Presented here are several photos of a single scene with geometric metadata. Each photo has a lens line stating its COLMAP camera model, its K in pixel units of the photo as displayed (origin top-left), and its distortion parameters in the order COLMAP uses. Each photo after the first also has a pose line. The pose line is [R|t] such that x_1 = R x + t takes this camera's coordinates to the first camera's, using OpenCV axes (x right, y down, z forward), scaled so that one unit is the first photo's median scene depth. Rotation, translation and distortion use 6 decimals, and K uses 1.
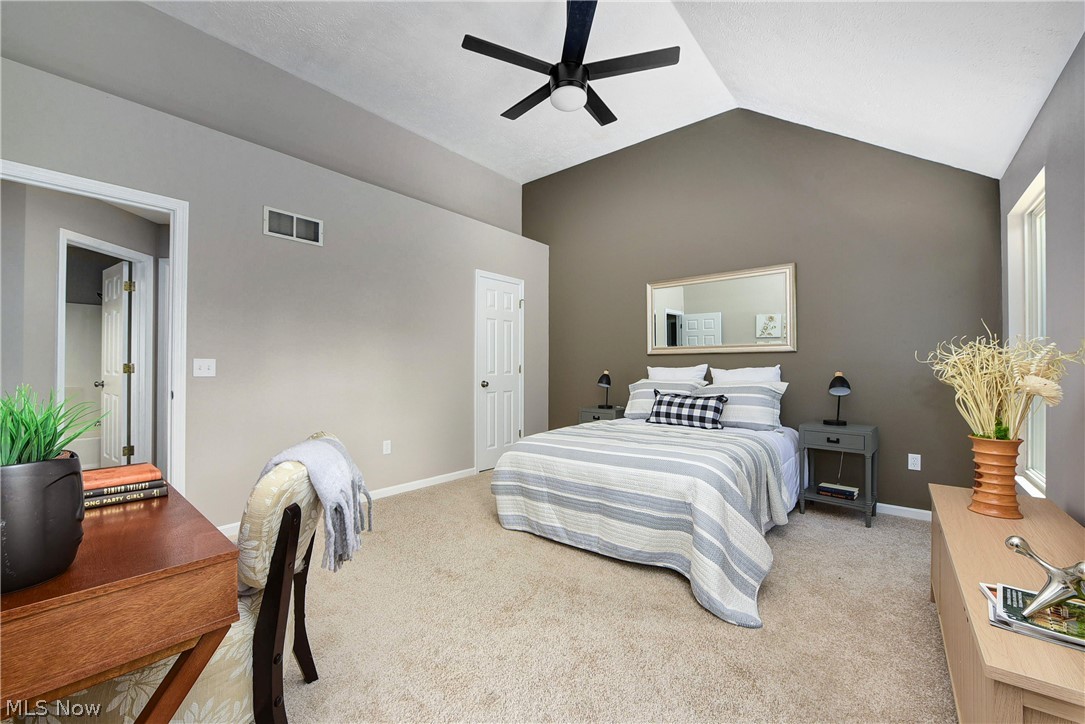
lens RADIAL K [[434.4, 0, 545.4], [0, 434.4, 363.6], [0, 0, 1]] dist [-0.000777, -0.000132]
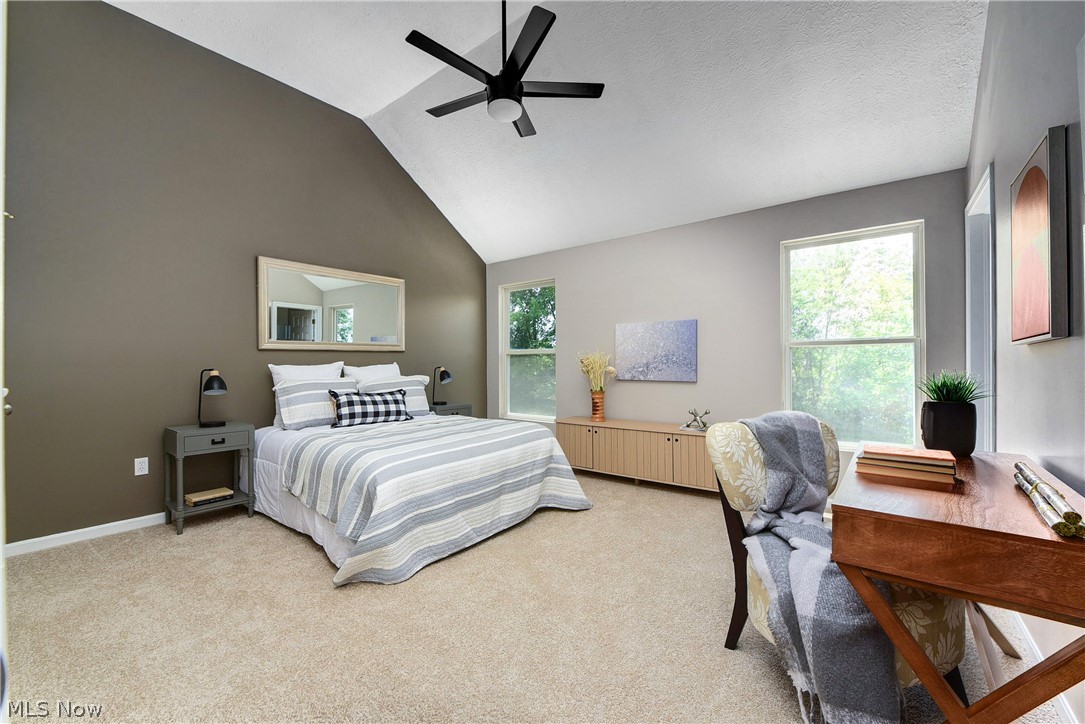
lens RADIAL K [[434.4, 0, 545.4], [0, 434.4, 363.6], [0, 0, 1]] dist [-0.000777, -0.000132]
pose [[-0.026970, 0.000429, 0.999636, -0.765807], [-0.002349, 0.999997, -0.000492, 0.006187], [-0.999633, -0.002361, -0.026969, 0.705928]]
